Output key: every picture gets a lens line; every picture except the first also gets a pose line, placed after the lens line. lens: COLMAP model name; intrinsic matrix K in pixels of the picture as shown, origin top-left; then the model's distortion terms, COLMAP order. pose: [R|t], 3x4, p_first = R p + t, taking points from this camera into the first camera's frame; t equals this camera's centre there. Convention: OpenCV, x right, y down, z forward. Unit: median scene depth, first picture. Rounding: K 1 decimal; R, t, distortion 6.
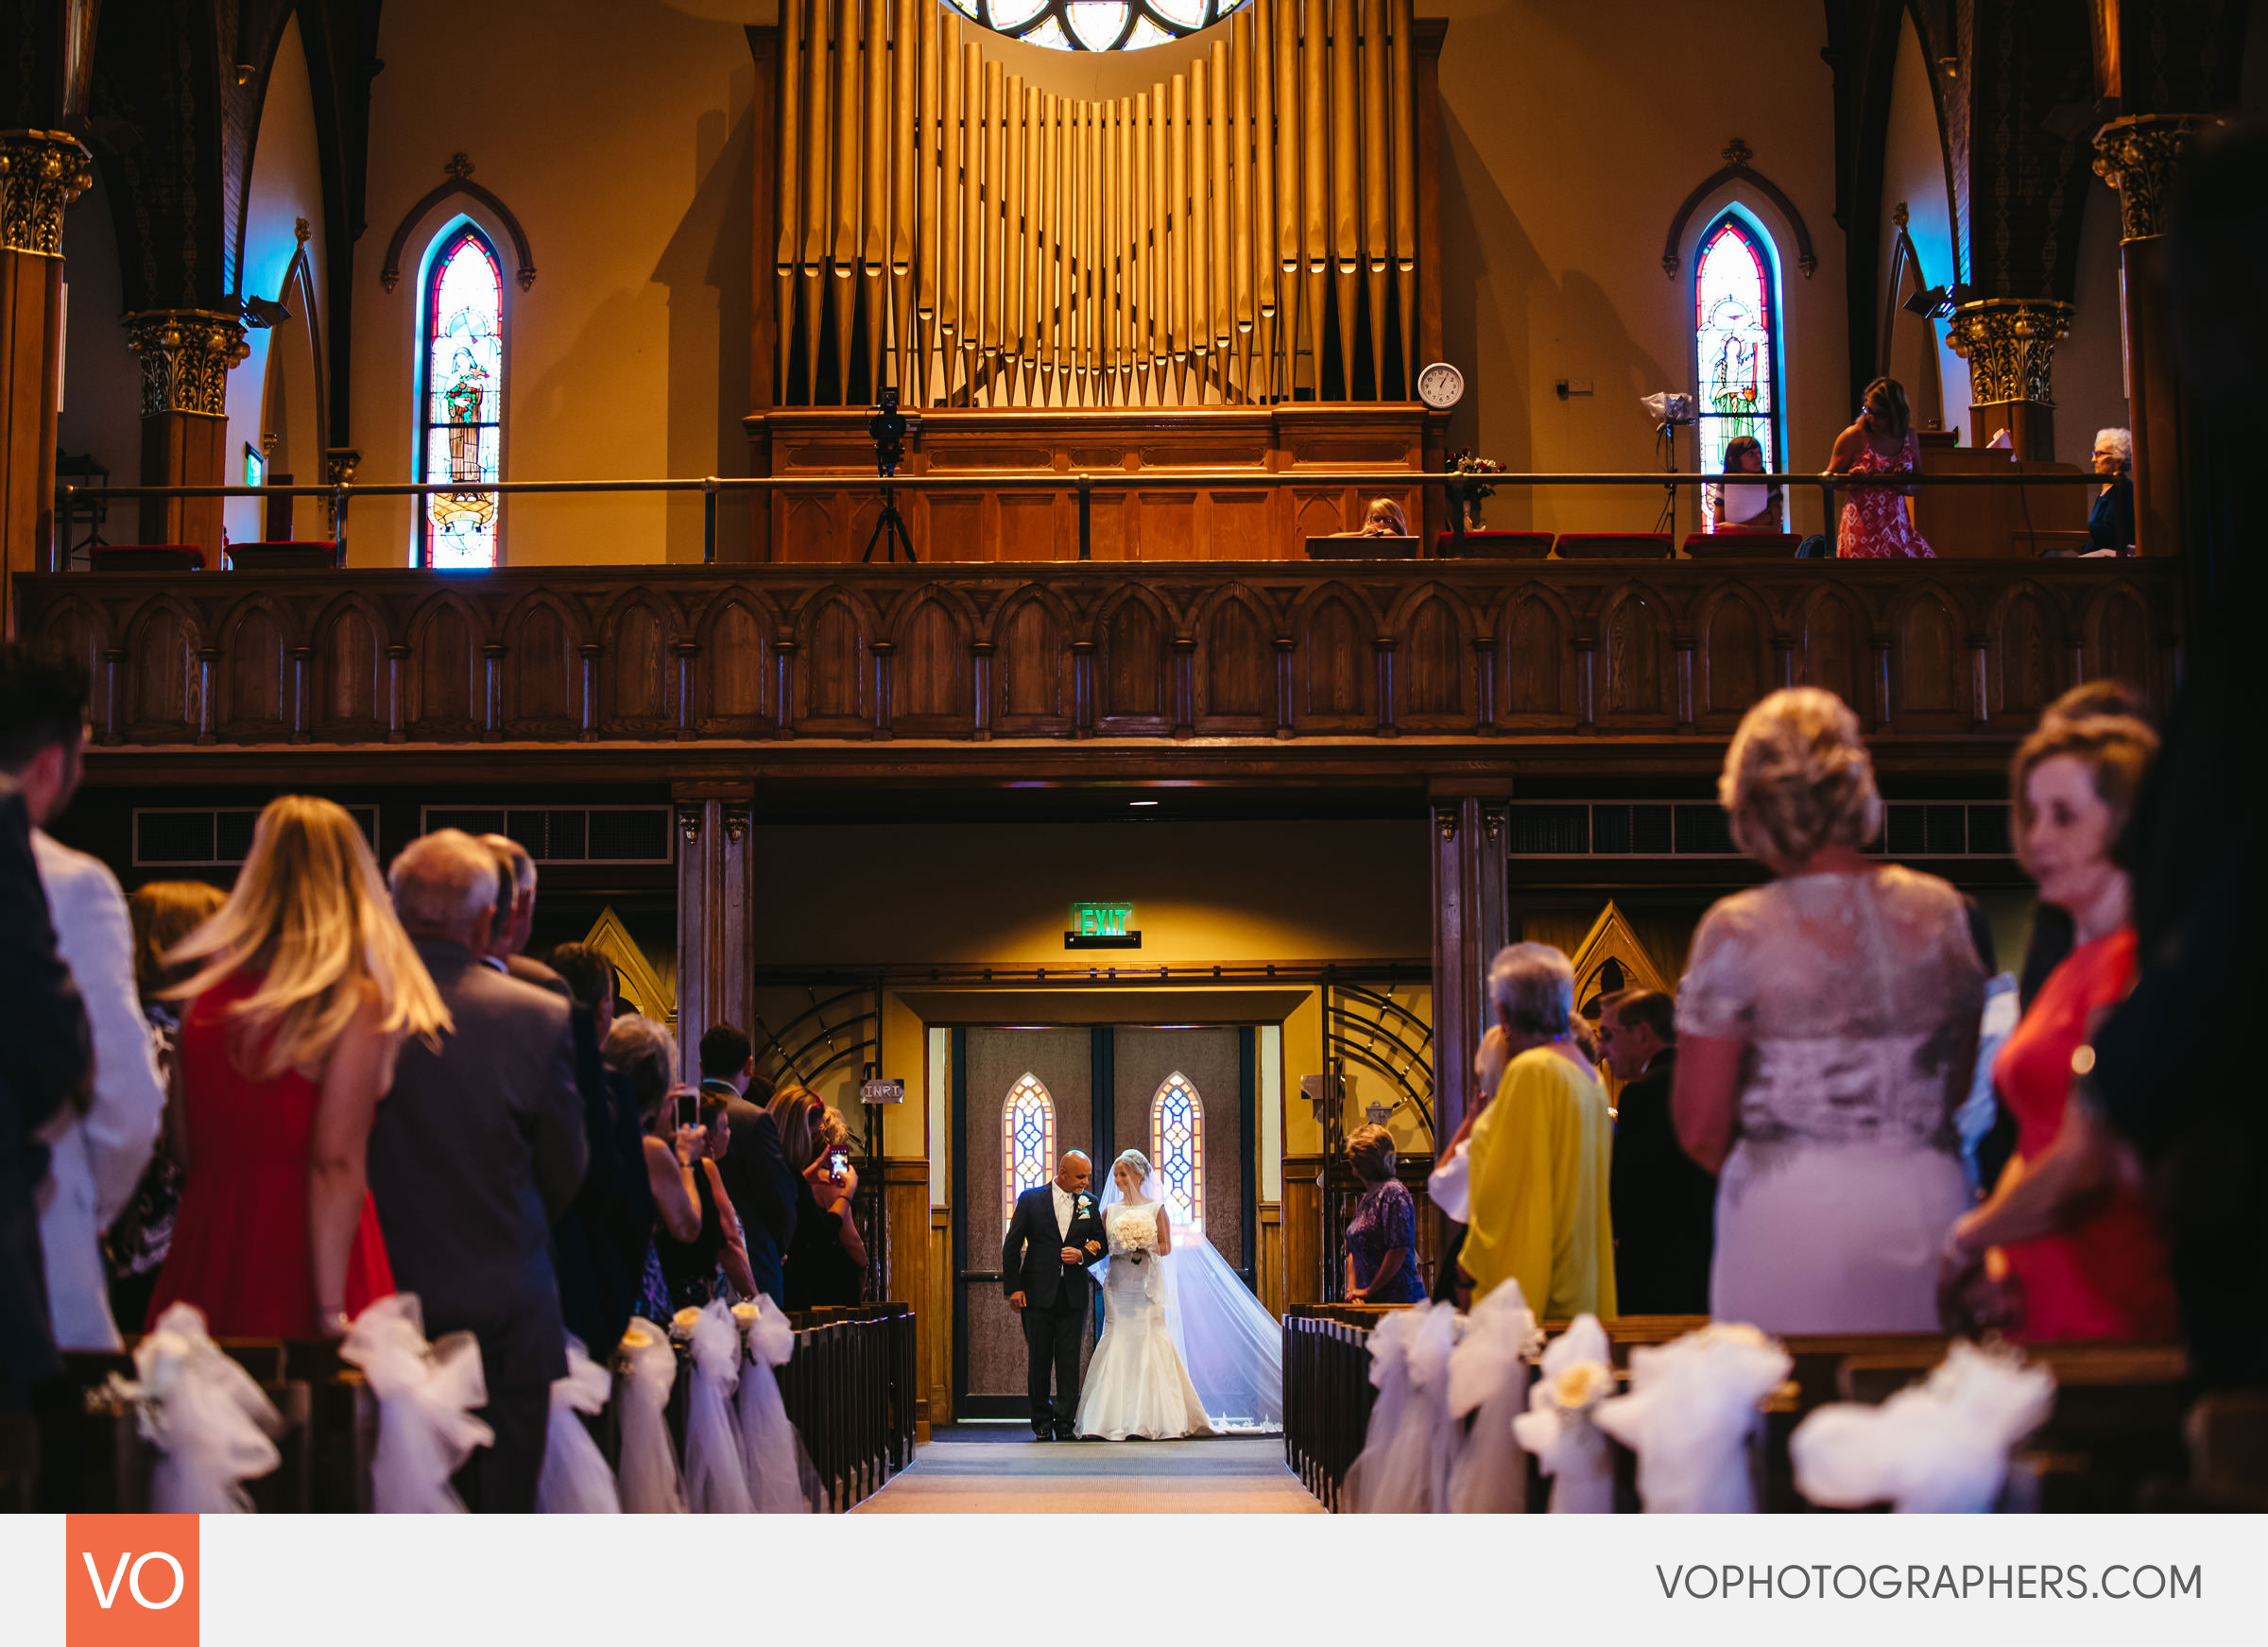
lens RADIAL K [[4498.2, 0, 1134.0], [0, 4498.2, 823.5], [0, 0, 1]] dist [-0.356841, 0.104822]
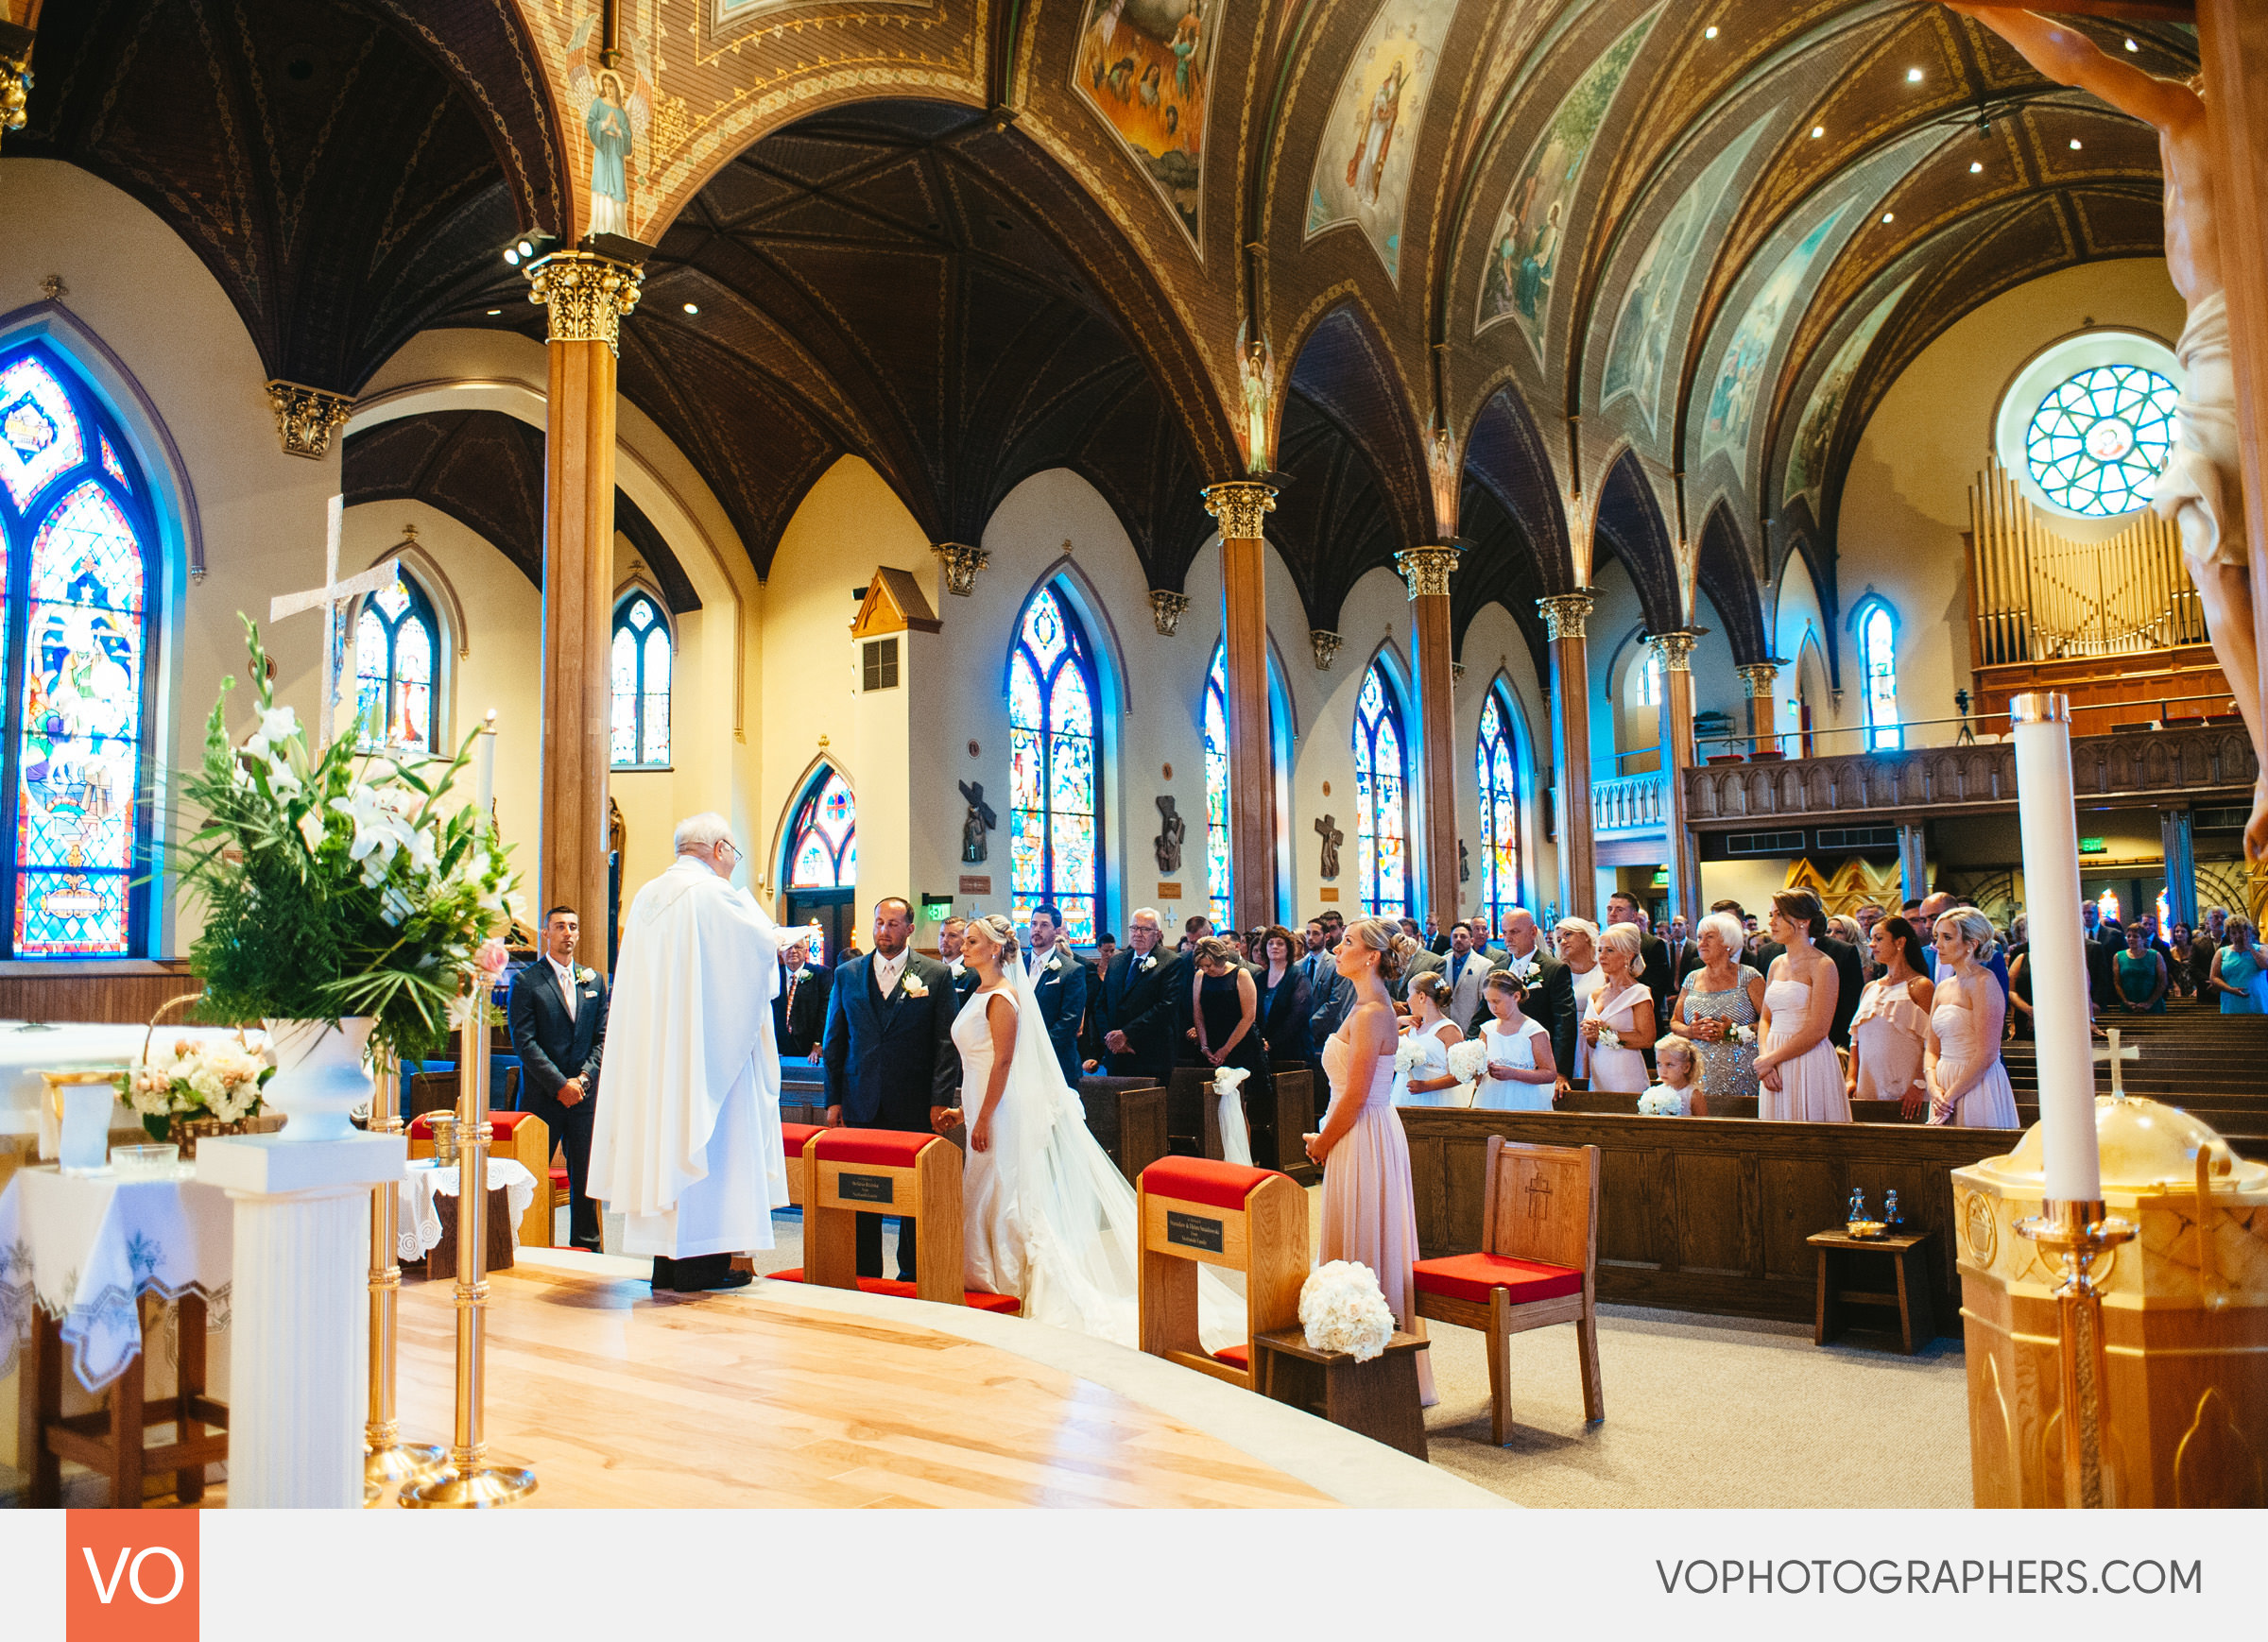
lens RADIAL K [[1878.9, 0, 1134.0], [0, 1878.9, 821.0], [0, 0, 1]] dist [-0.000170, -0.000372]
pose [[0.784310, -0.059154, -0.617543, 0.235281], [0.088319, 0.995951, 0.016768, -0.062390], [0.614050, -0.067692, 0.786359, -0.297083]]
